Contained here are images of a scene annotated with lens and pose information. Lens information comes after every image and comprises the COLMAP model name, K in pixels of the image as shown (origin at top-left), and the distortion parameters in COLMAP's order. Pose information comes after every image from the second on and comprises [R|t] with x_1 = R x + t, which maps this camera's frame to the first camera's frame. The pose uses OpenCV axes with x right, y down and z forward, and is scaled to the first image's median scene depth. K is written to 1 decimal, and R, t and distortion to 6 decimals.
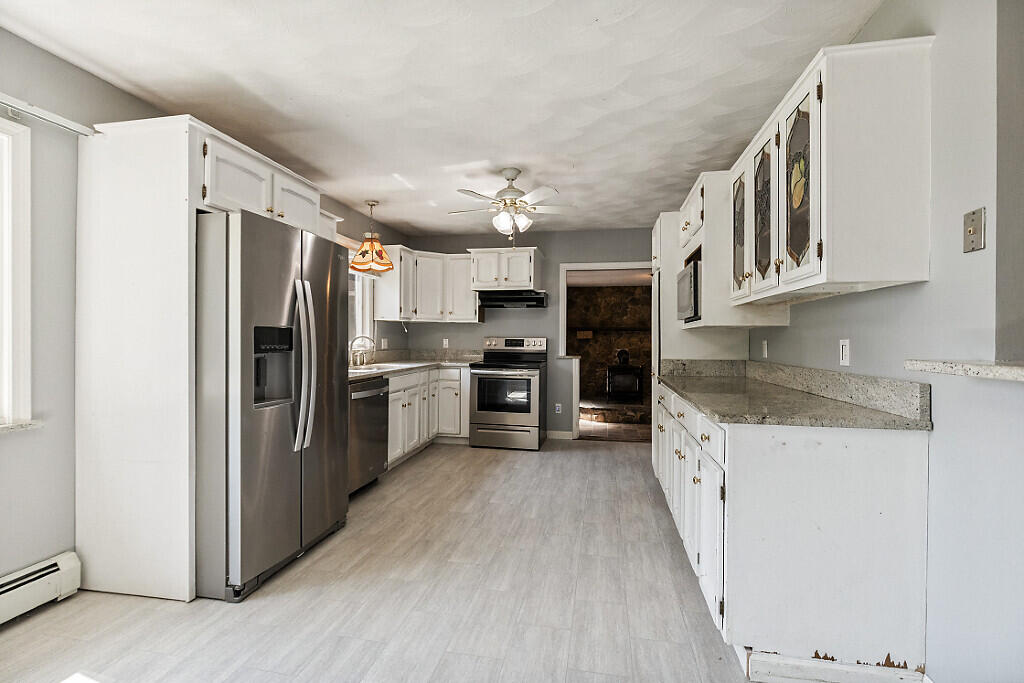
lens RADIAL K [[463.4, 0, 514.3], [0, 463.4, 340.3], [0, 0, 1]] dist [-0.004246, -0.001431]
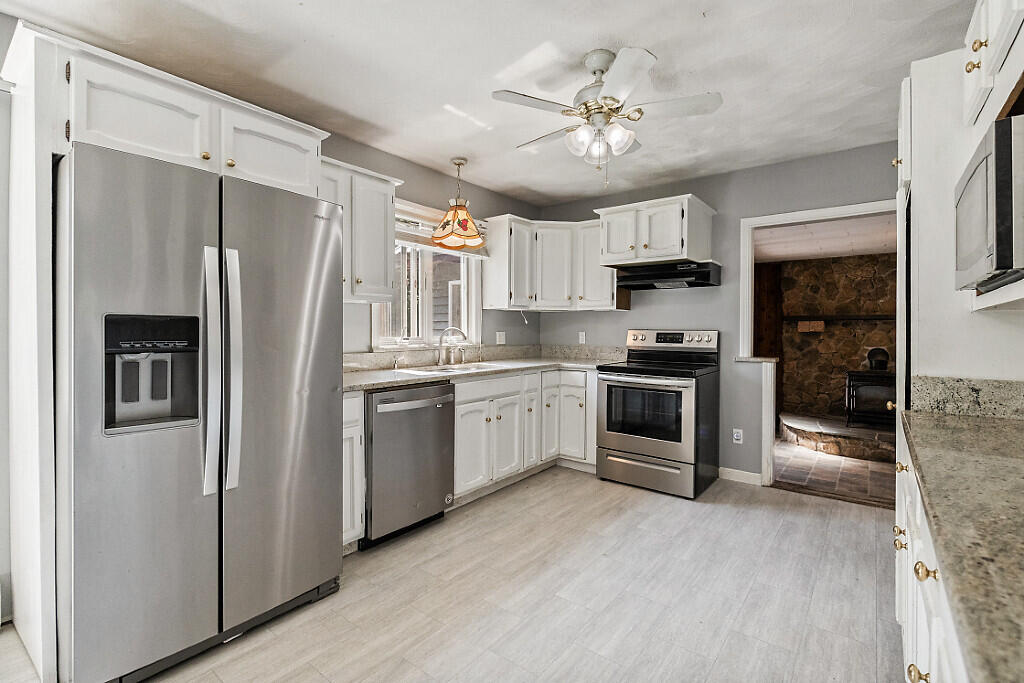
lens RADIAL K [[463.4, 0, 514.5], [0, 463.4, 334.1], [0, 0, 1]] dist [-0.004246, -0.001431]
pose [[0.891314, 0.002747, -0.453379, 0.125100], [-0.001540, 0.999994, 0.003031, -0.001698], [0.453384, -0.002003, 0.891313, 0.295103]]
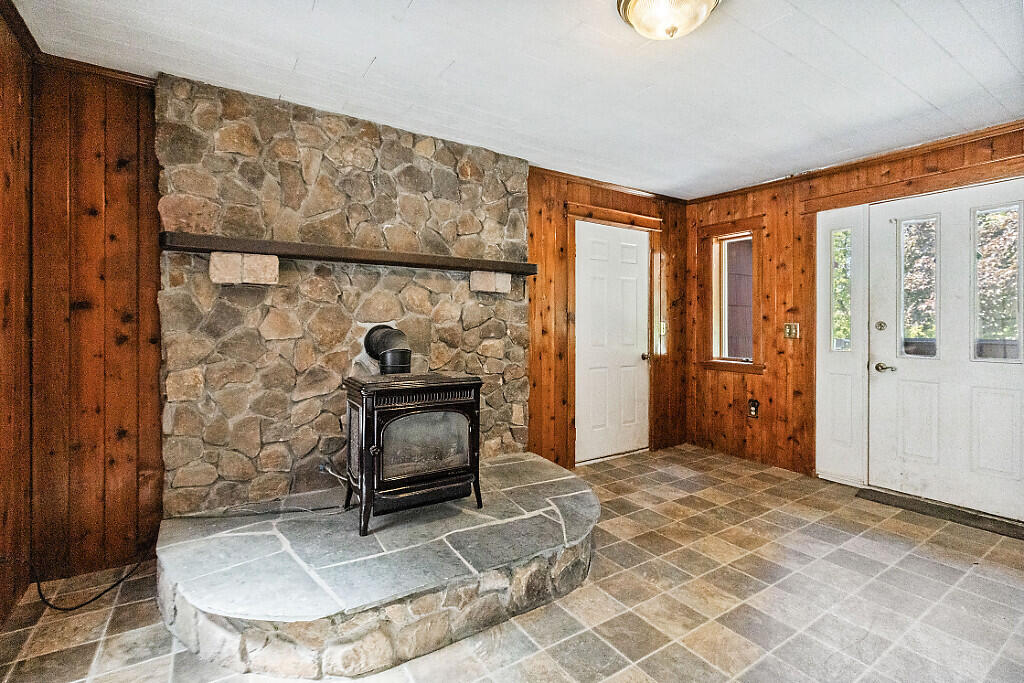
lens RADIAL K [[463.4, 0, 508.9], [0, 463.4, 323.2], [0, 0, 1]] dist [-0.004246, -0.001431]
pose [[0.723866, -0.001715, 0.689938, 0.145010], [0.004451, 0.999988, -0.002185, 0.037630], [-0.689926, 0.004653, 0.723865, 1.300860]]
